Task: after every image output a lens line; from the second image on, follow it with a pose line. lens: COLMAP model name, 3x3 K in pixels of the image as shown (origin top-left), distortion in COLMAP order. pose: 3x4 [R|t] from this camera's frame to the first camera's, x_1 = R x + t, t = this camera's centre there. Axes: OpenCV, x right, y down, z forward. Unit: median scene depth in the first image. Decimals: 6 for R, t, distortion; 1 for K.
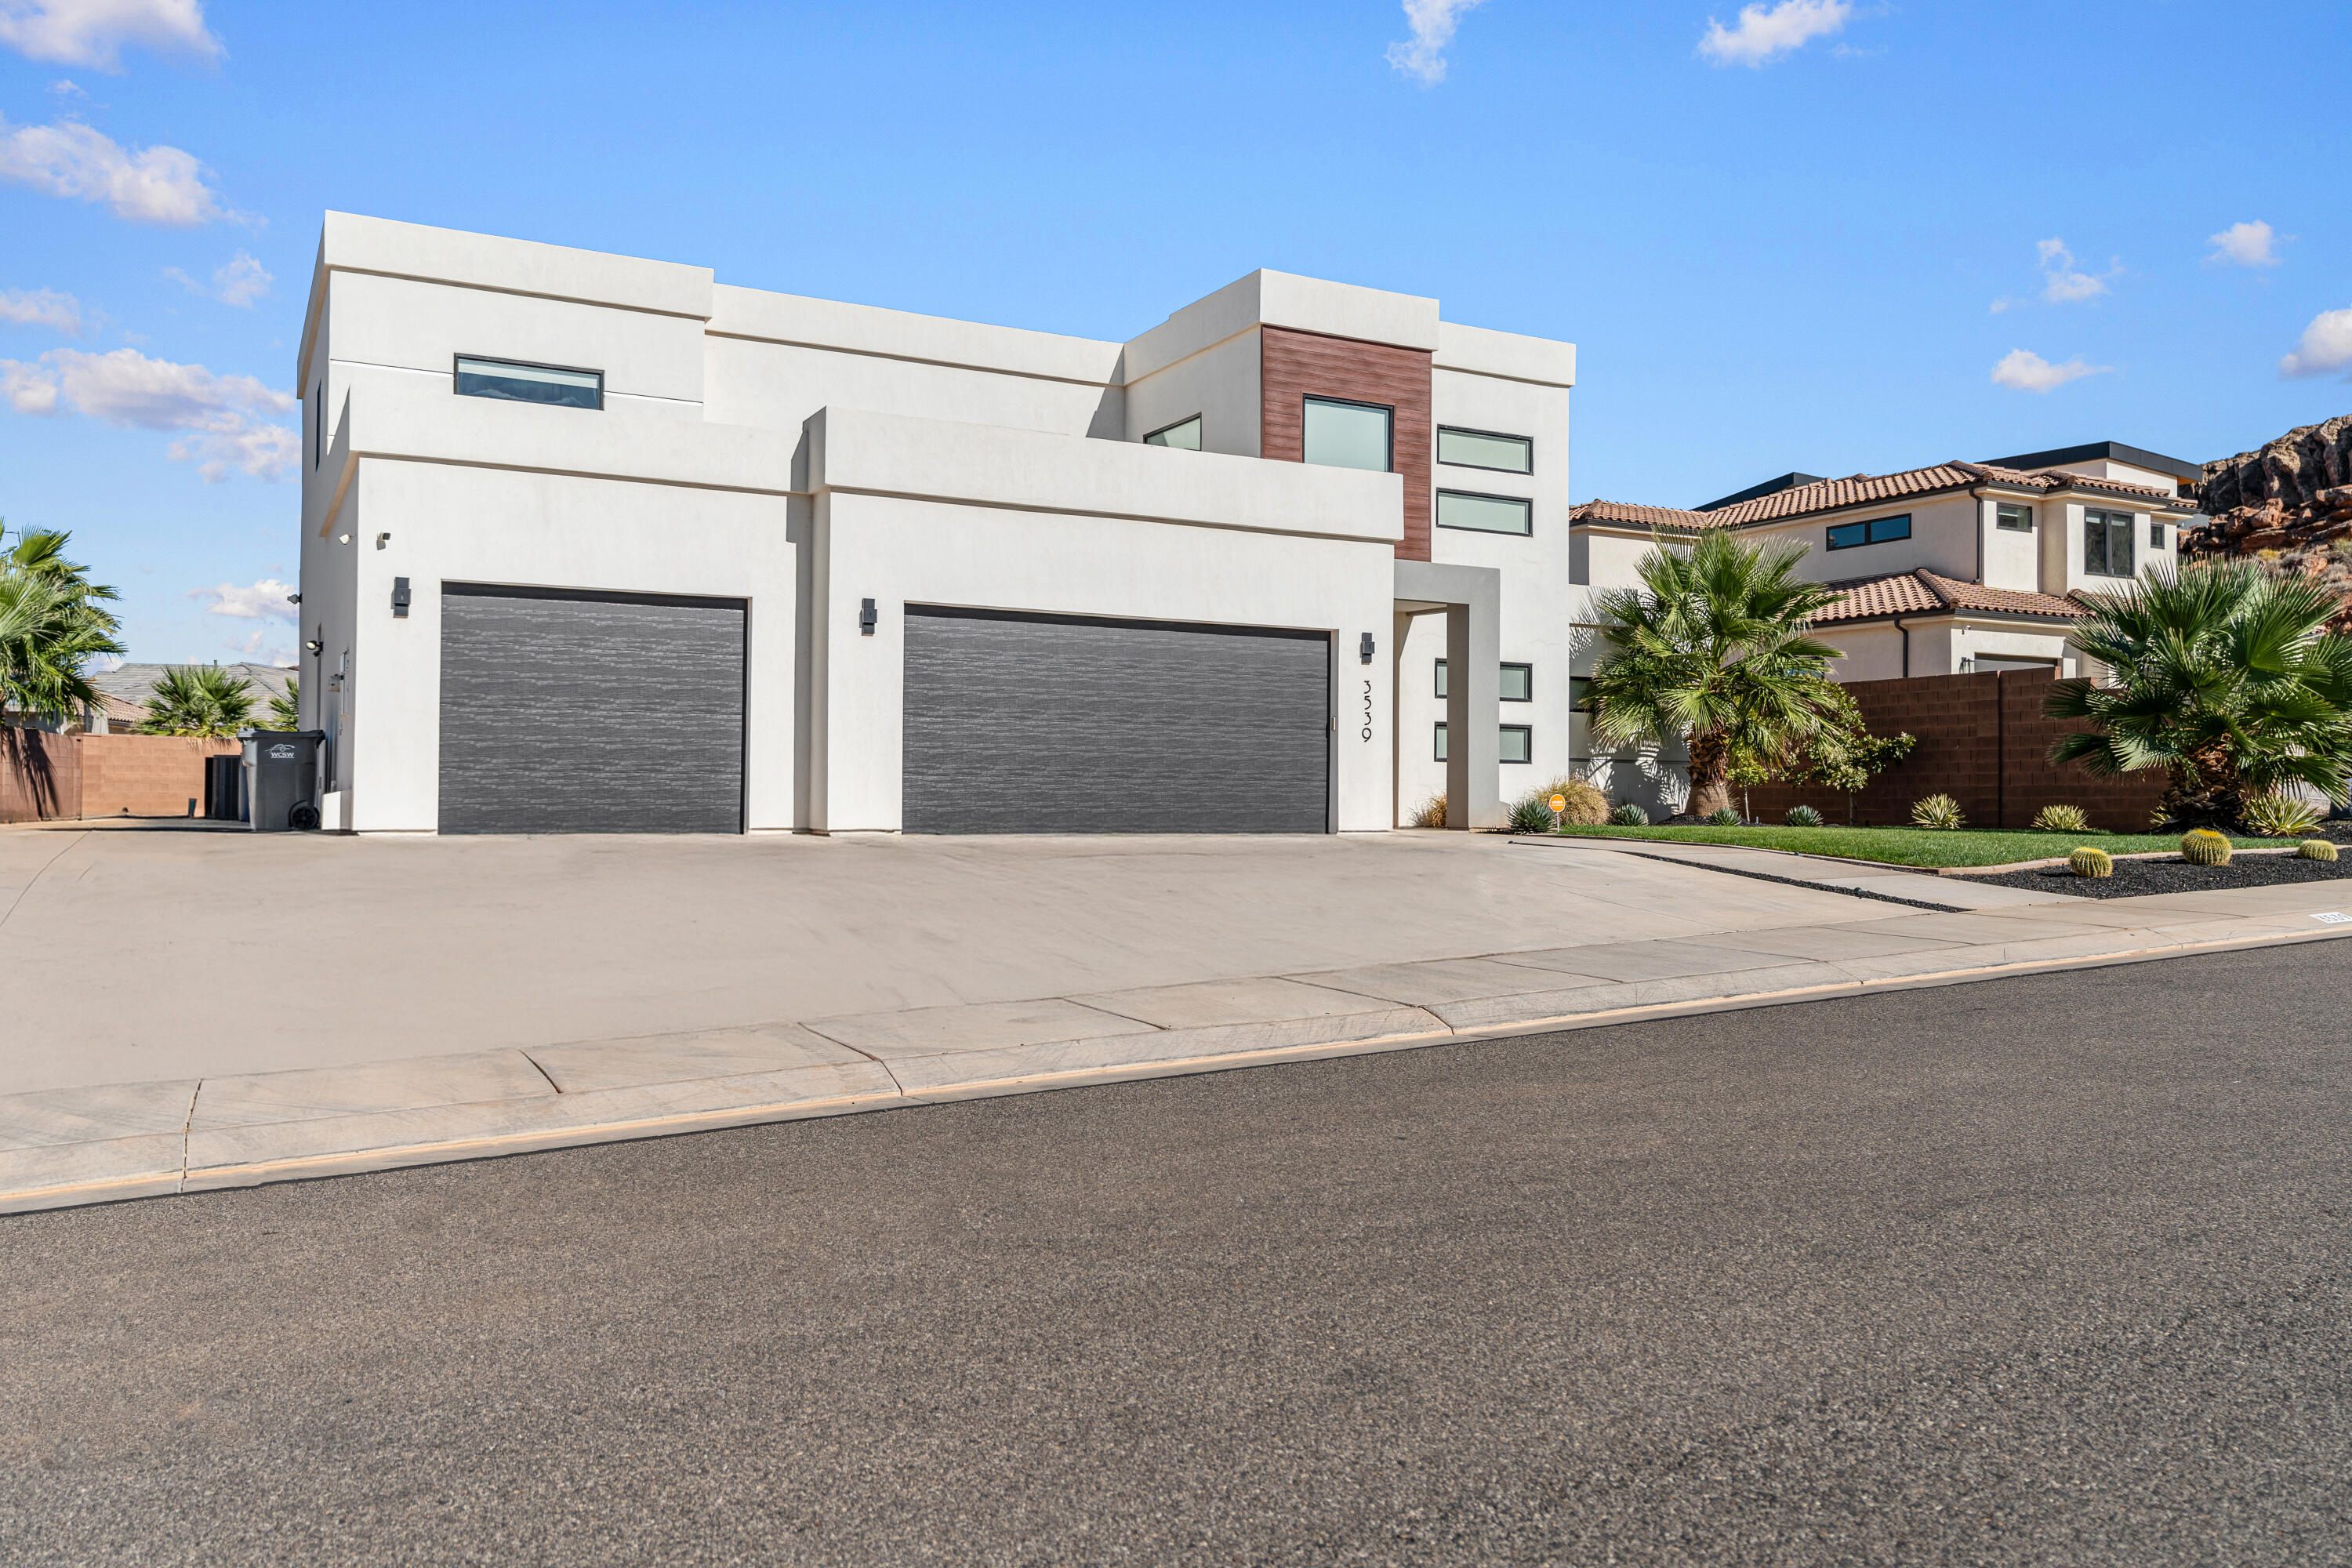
lens RADIAL K [[1731.9, 0, 1179.0], [0, 1731.9, 783.8], [0, 0, 1]] dist [-0.008230, -0.000561]
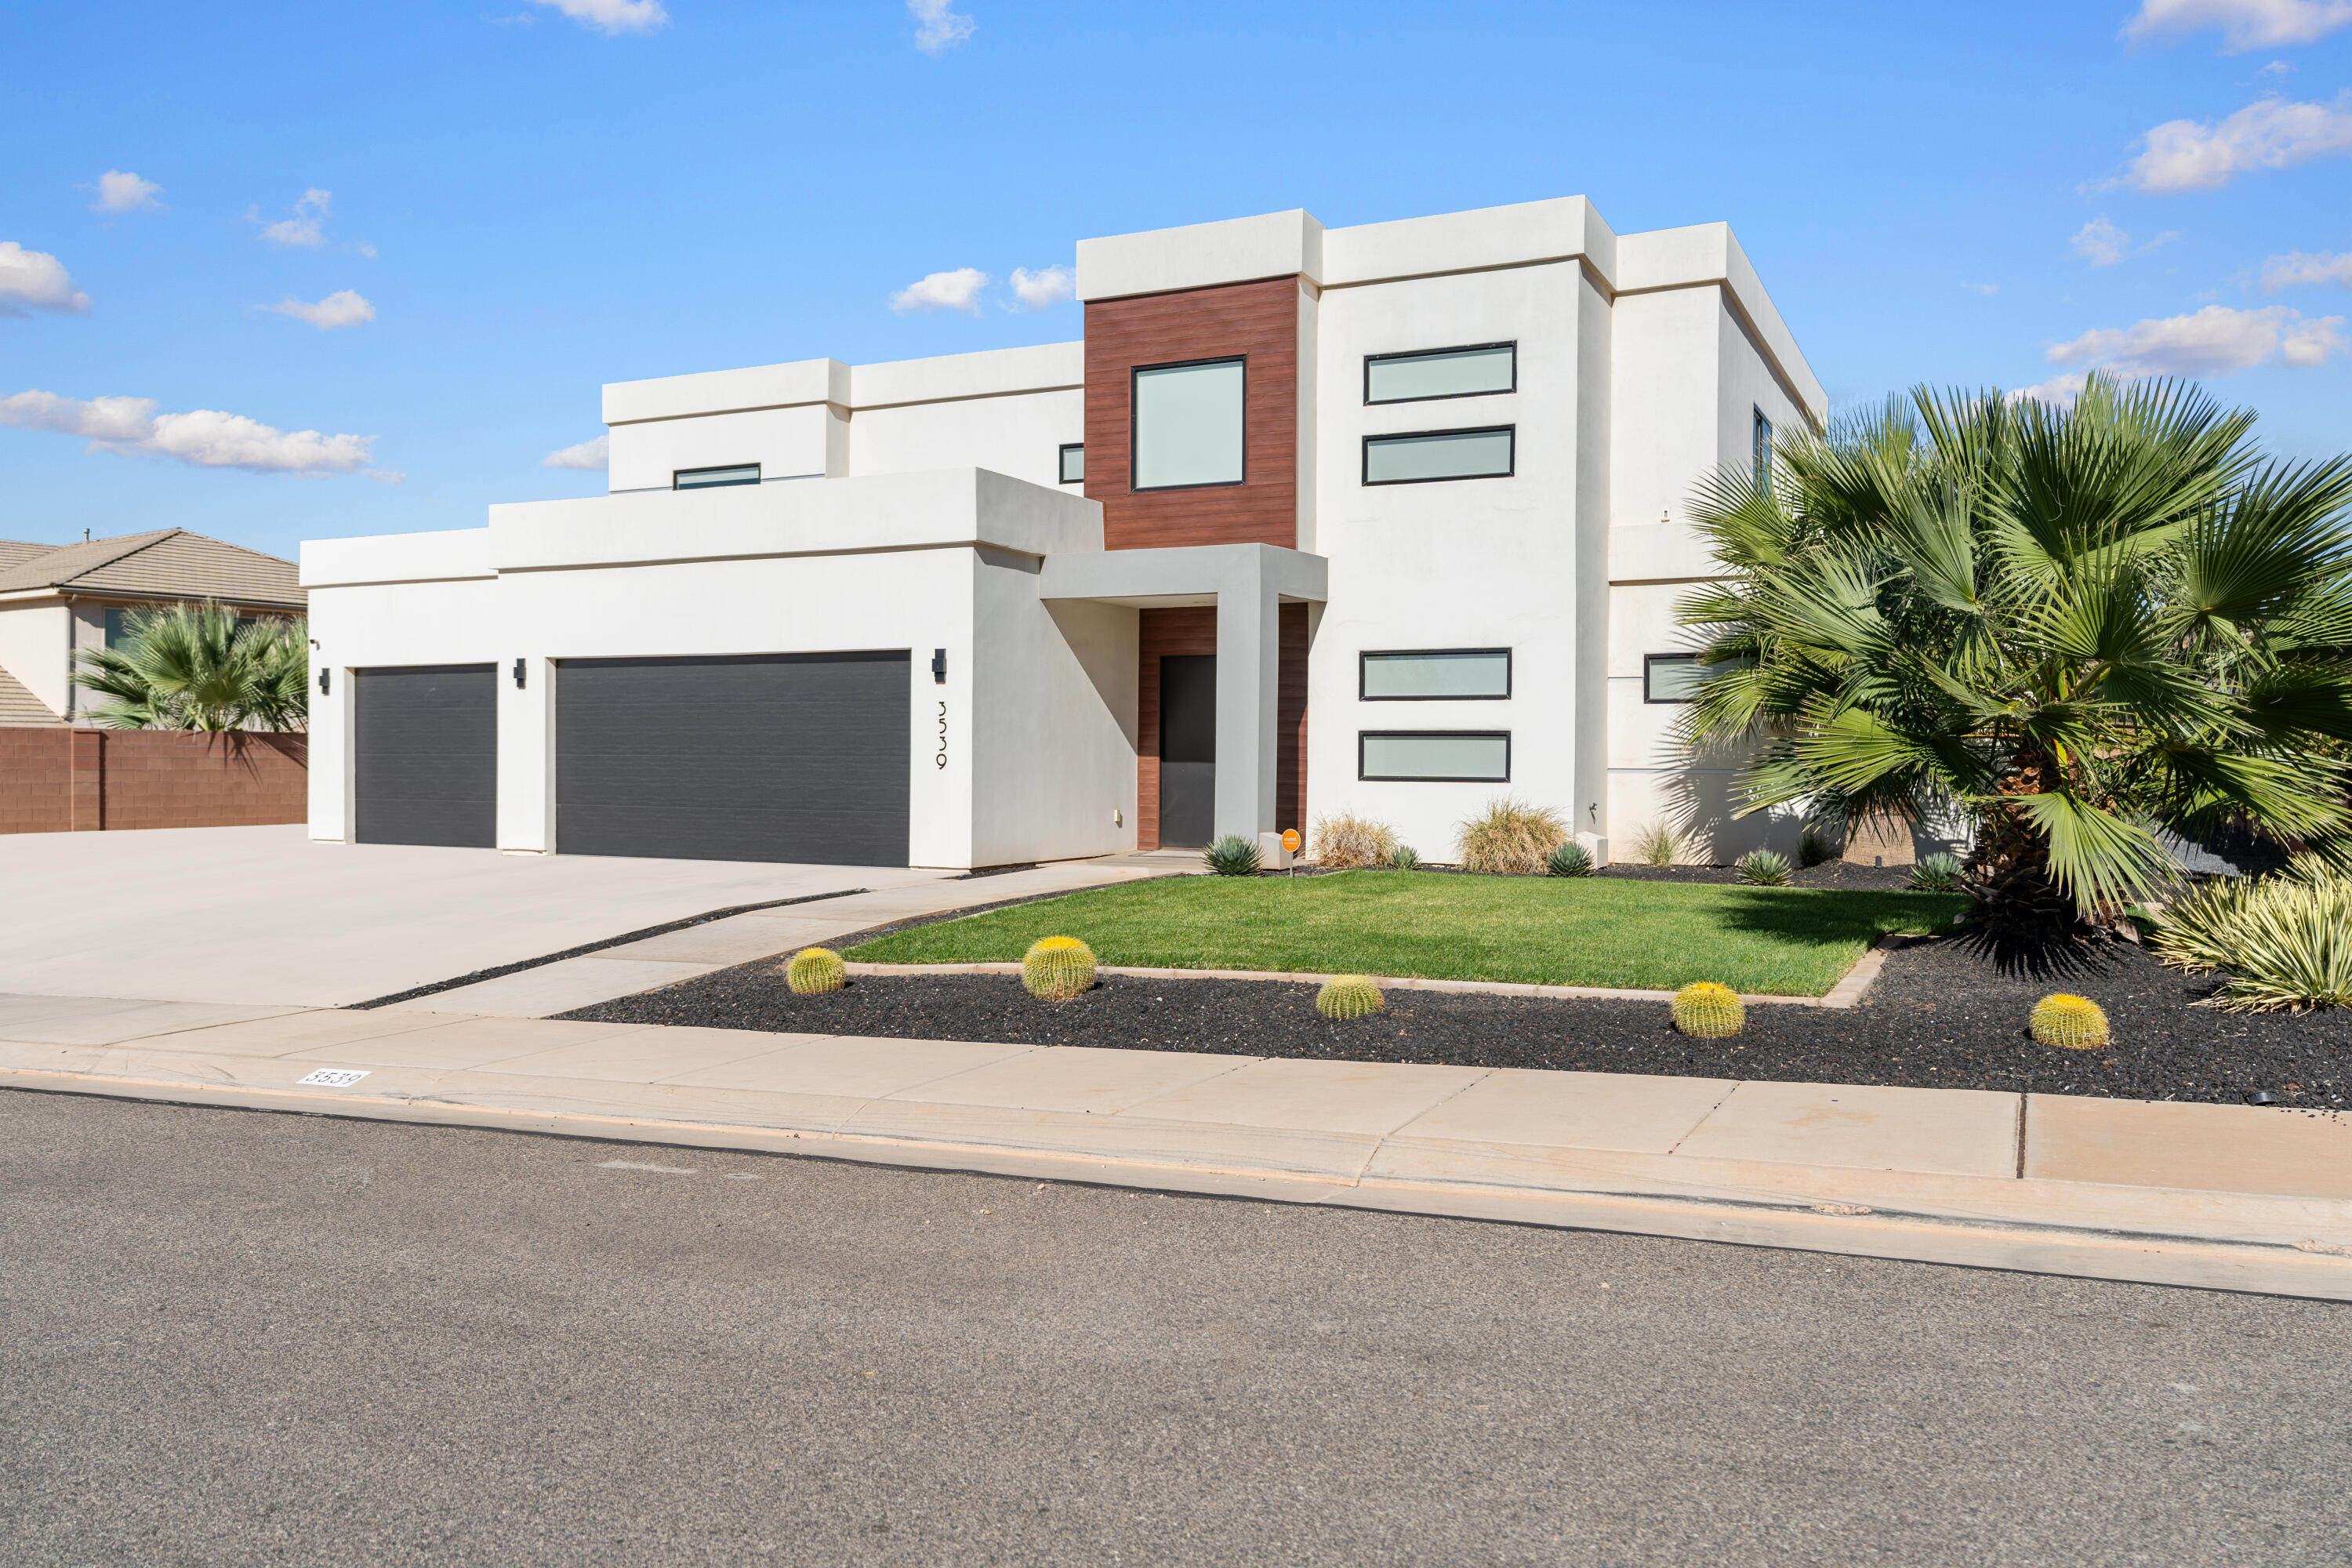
lens RADIAL K [[1731.9, 0, 1178.7], [0, 1731.9, 780.8], [0, 0, 1]] dist [-0.008230, -0.000561]
pose [[0.575195, 0.007445, -0.817982, 0.922426], [0.006243, 0.999890, 0.013490, -0.029584], [0.817992, -0.012866, 0.575085, 0.579249]]
